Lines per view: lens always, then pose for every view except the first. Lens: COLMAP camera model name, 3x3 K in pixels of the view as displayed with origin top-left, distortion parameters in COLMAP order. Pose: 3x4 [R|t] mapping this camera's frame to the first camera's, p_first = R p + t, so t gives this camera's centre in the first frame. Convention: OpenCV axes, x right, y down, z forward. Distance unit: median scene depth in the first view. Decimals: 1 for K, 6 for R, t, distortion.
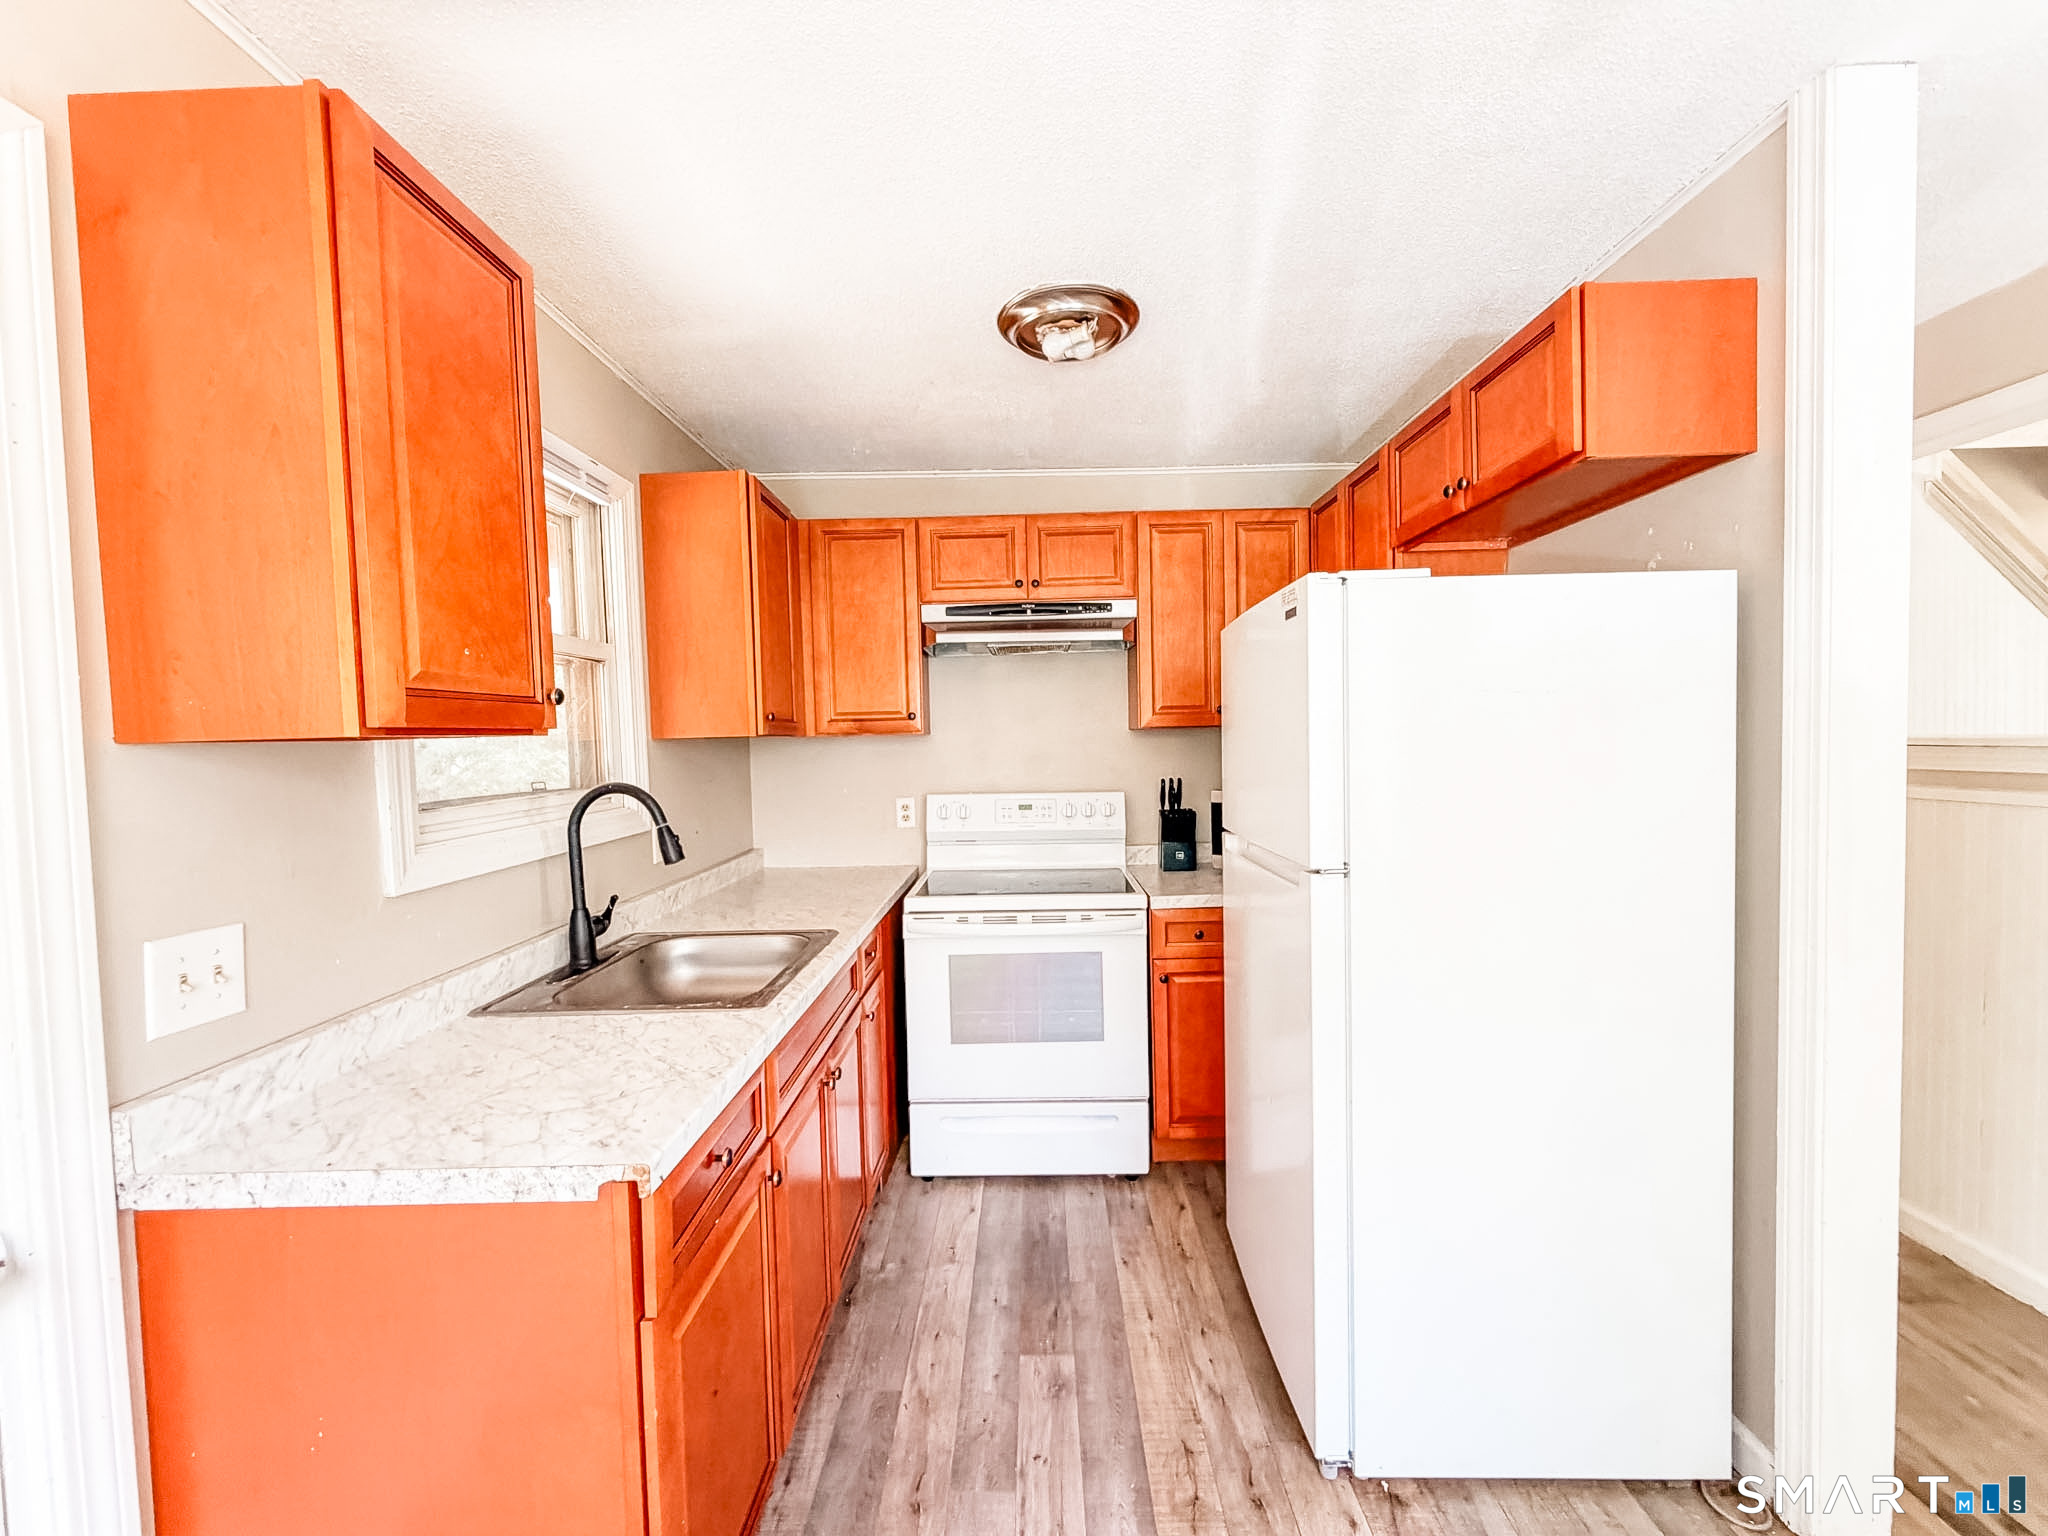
lens RADIAL K [[807.9, 0, 1024.0], [0, 807.9, 768.0], [0, 0, 1]] dist [0.001178, 0.000052]
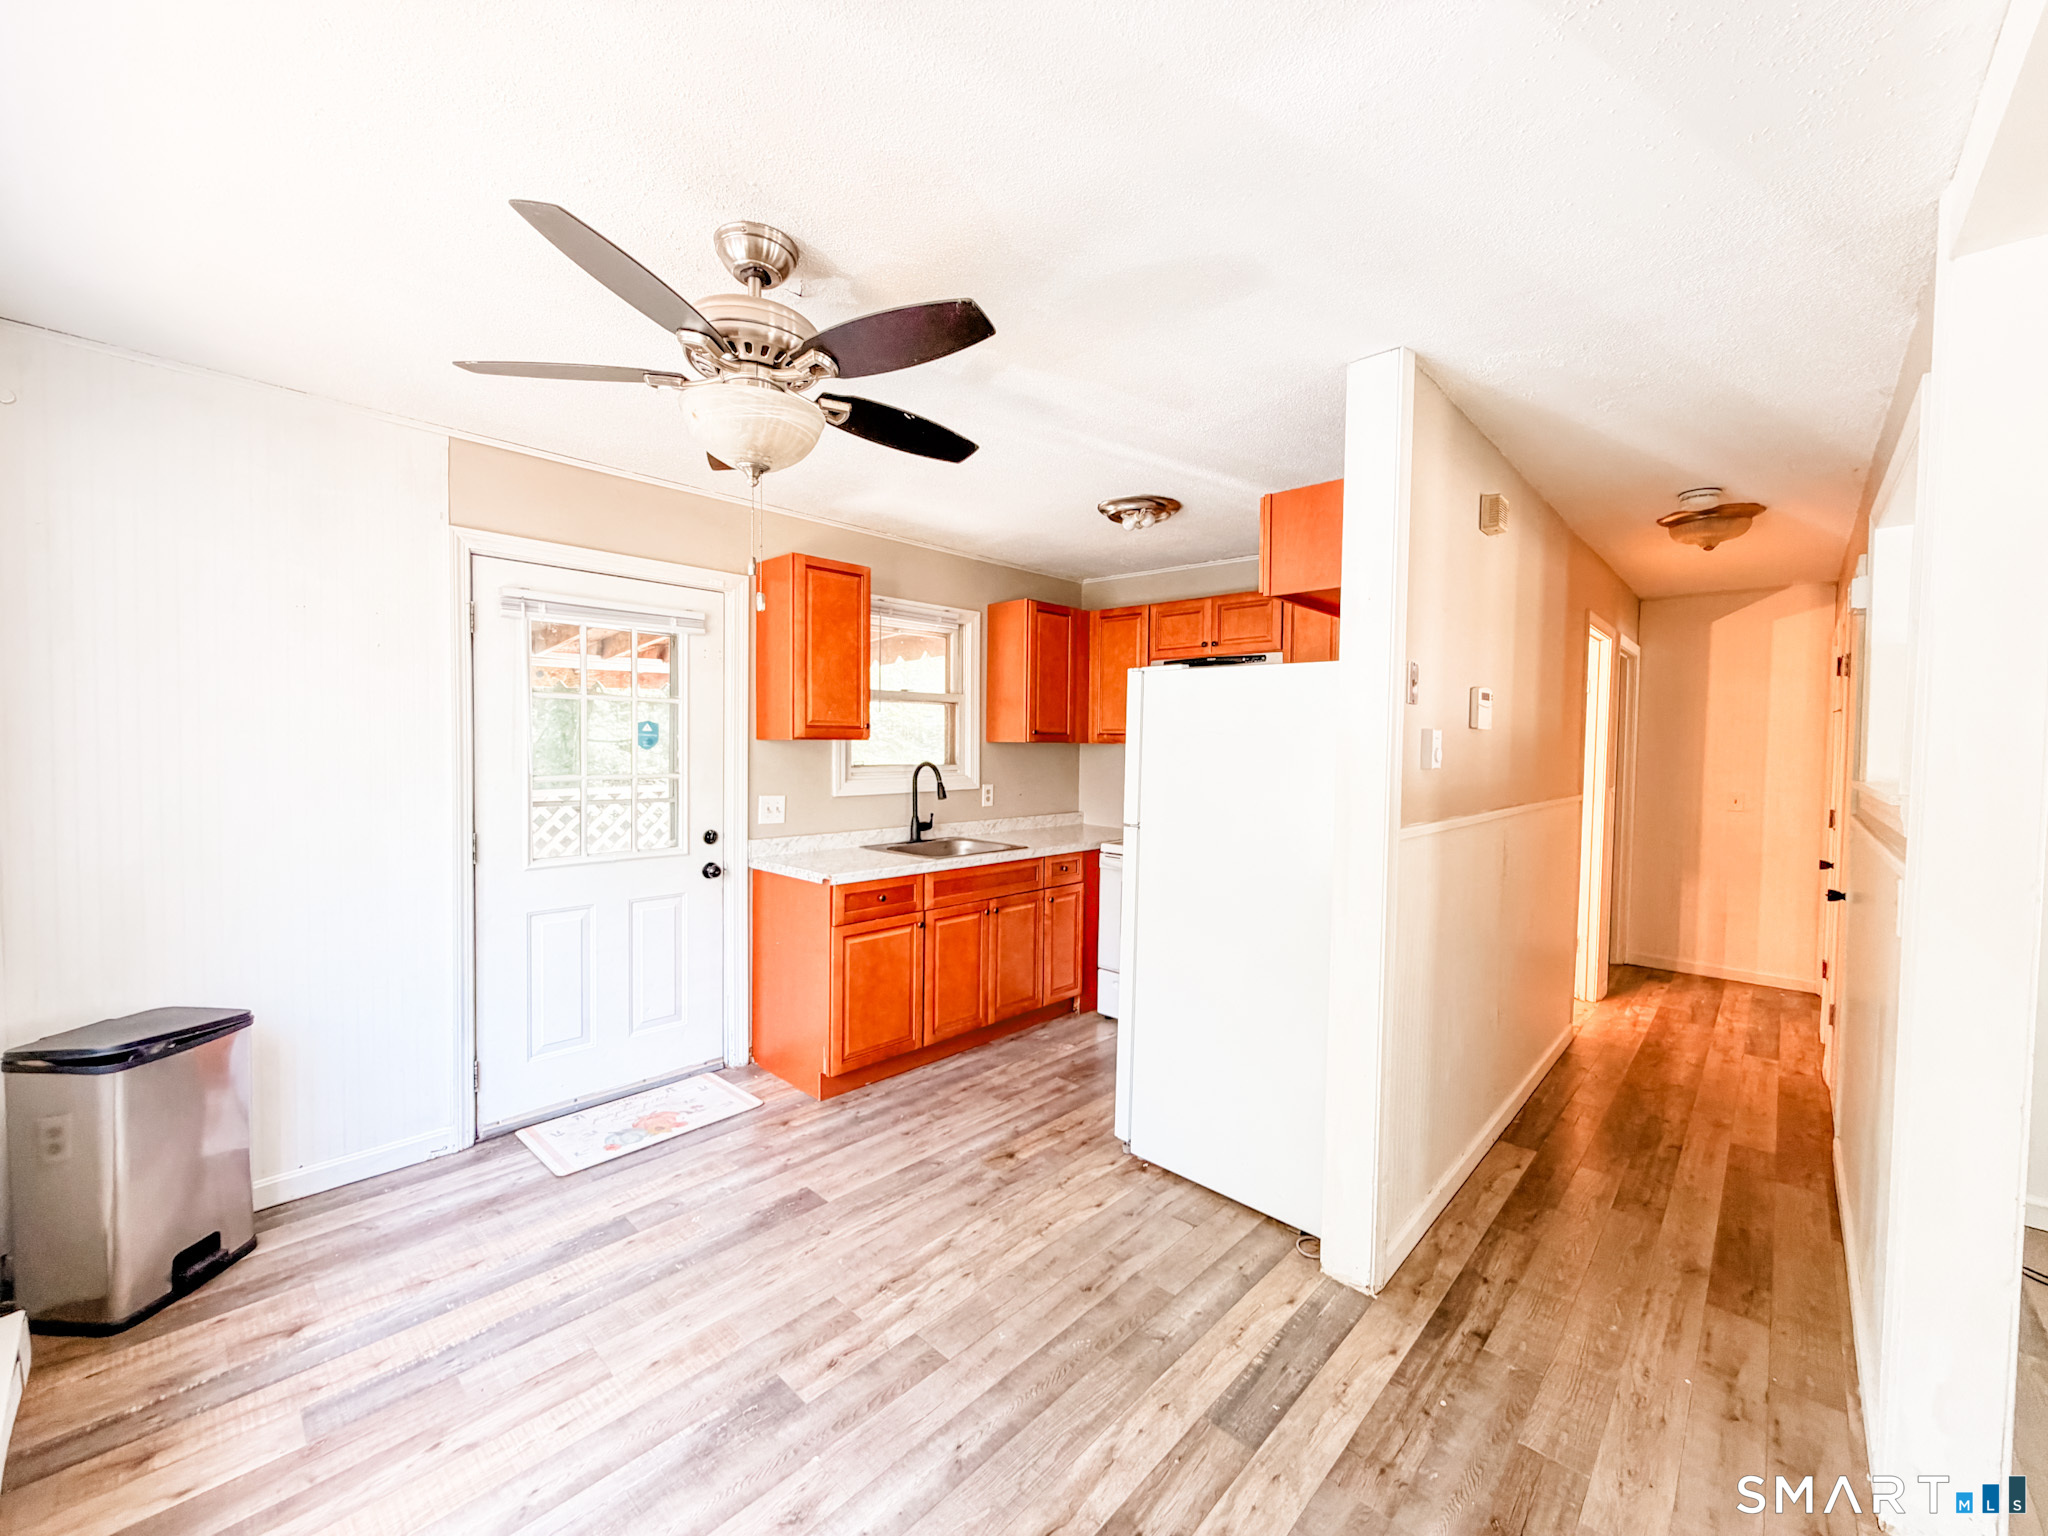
lens RADIAL K [[815.2, 0, 1029.8], [0, 815.2, 776.8], [0, 0, 1]] dist [-0.000589, -0.000033]
pose [[0.737191, 0.065375, -0.672515, 1.232525], [-0.058887, 0.997737, 0.032440, -0.030465], [0.673114, 0.015688, 0.739372, -0.478205]]
